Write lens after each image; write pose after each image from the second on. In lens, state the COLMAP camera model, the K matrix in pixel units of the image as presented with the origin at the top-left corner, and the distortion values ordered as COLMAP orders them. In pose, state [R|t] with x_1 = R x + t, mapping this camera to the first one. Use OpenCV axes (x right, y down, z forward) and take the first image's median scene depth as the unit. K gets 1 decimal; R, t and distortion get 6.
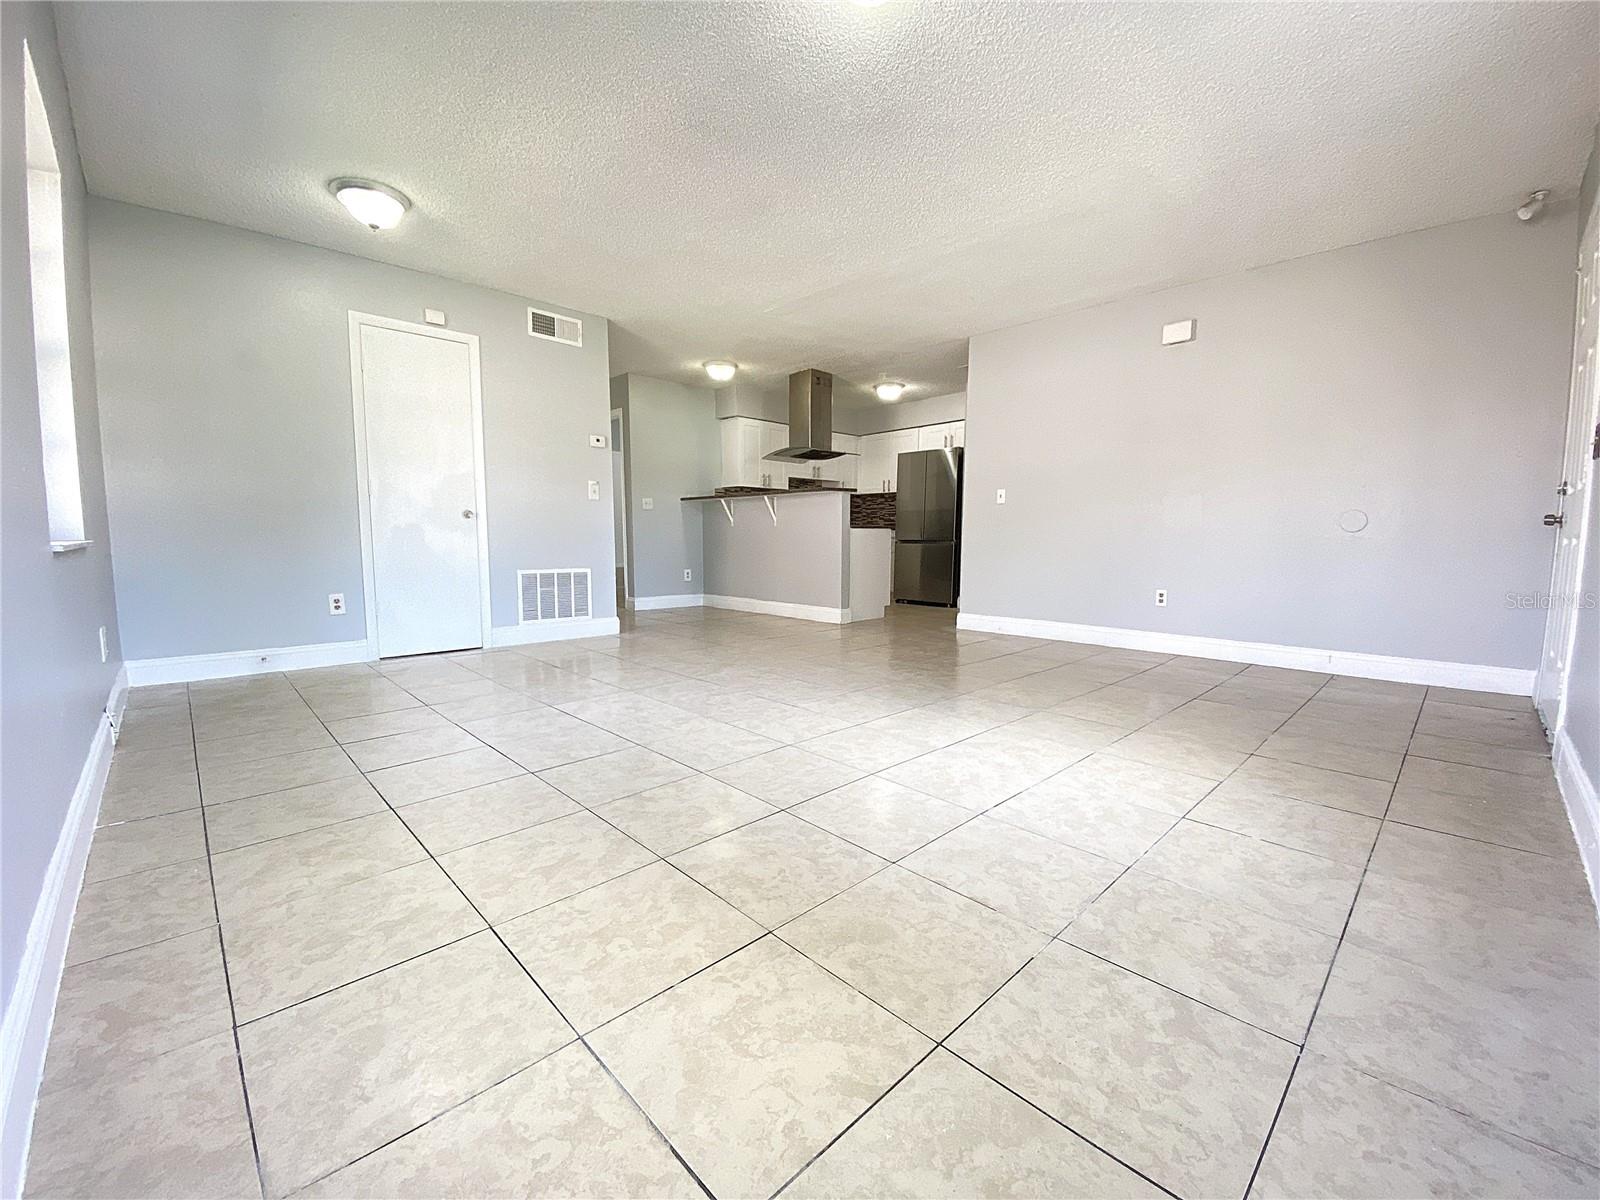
lens RADIAL K [[643.5, 0, 794.8], [0, 643.5, 596.0], [0, 0, 1]] dist [0.010978, -0.000273]
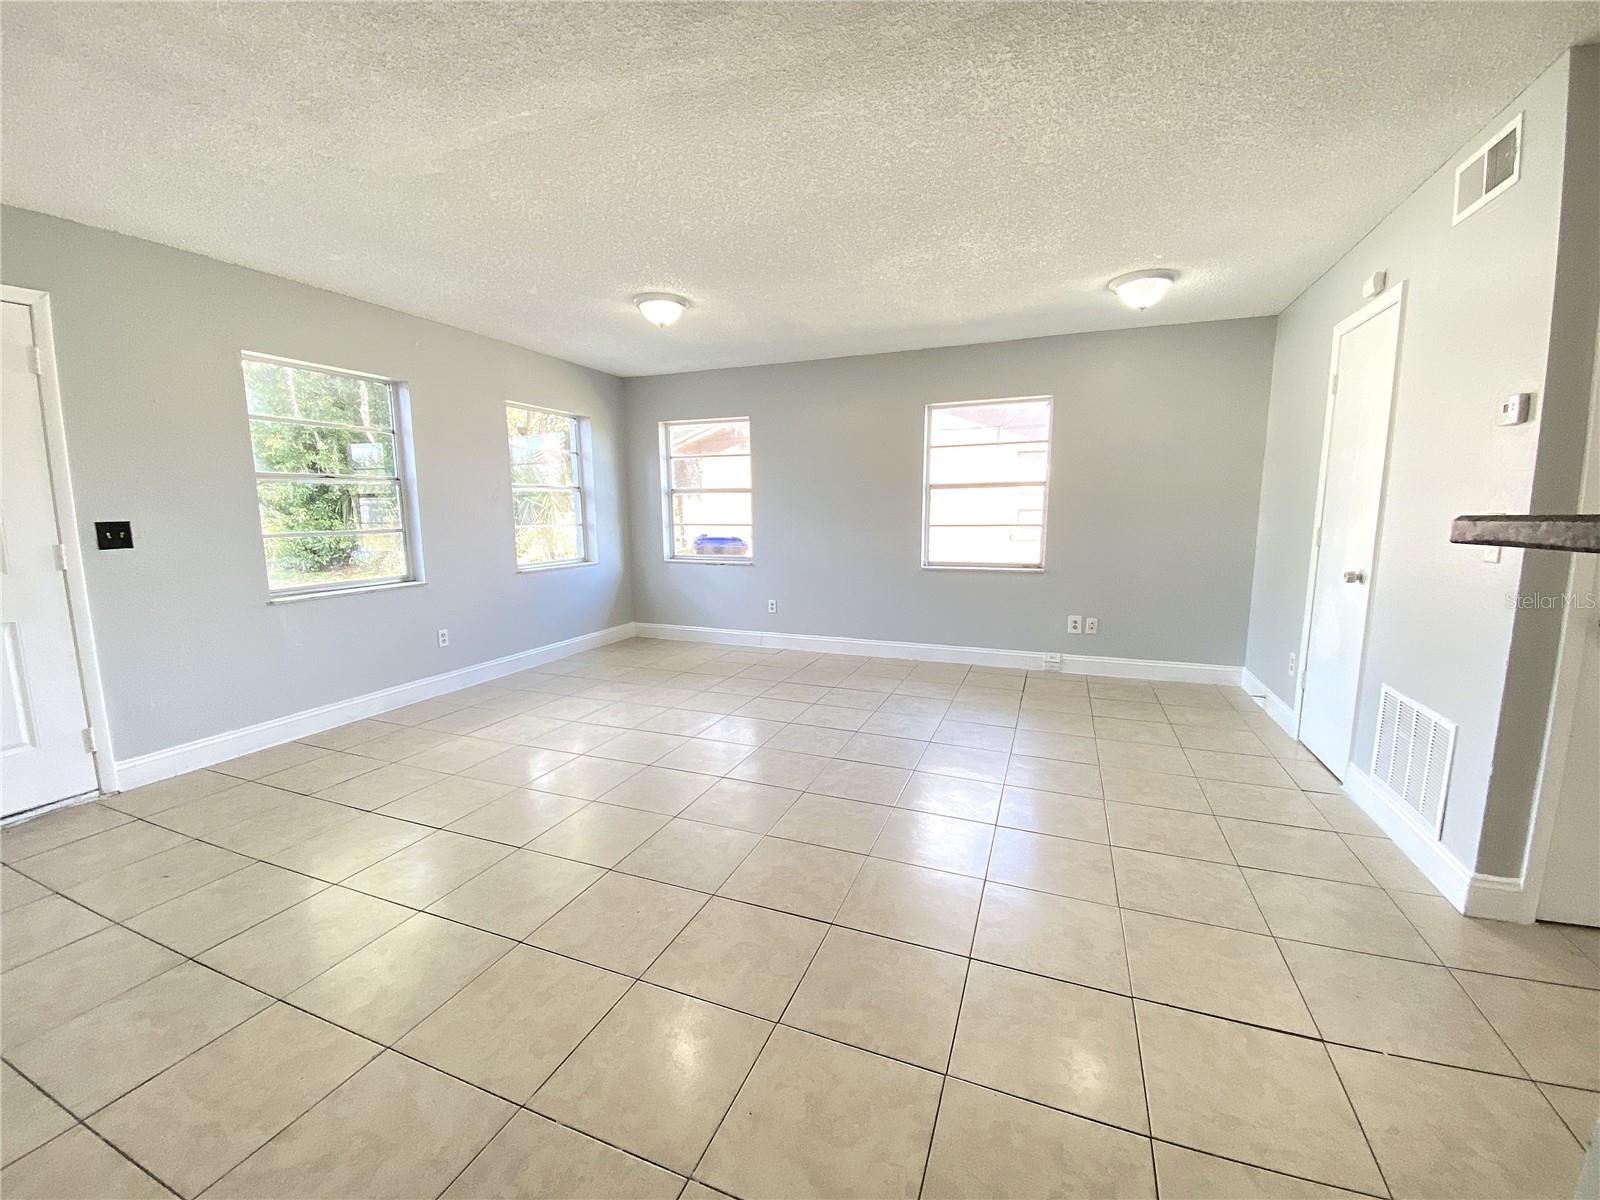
lens RADIAL K [[643.5, 0, 798.5], [0, 643.5, 596.6], [0, 0, 1]] dist [0.010978, -0.000273]
pose [[-0.908782, 0.063799, -0.412364, 0.568095], [-0.034304, 0.973474, 0.226211, -0.502552], [0.415858, 0.219722, -0.882488, 2.914949]]
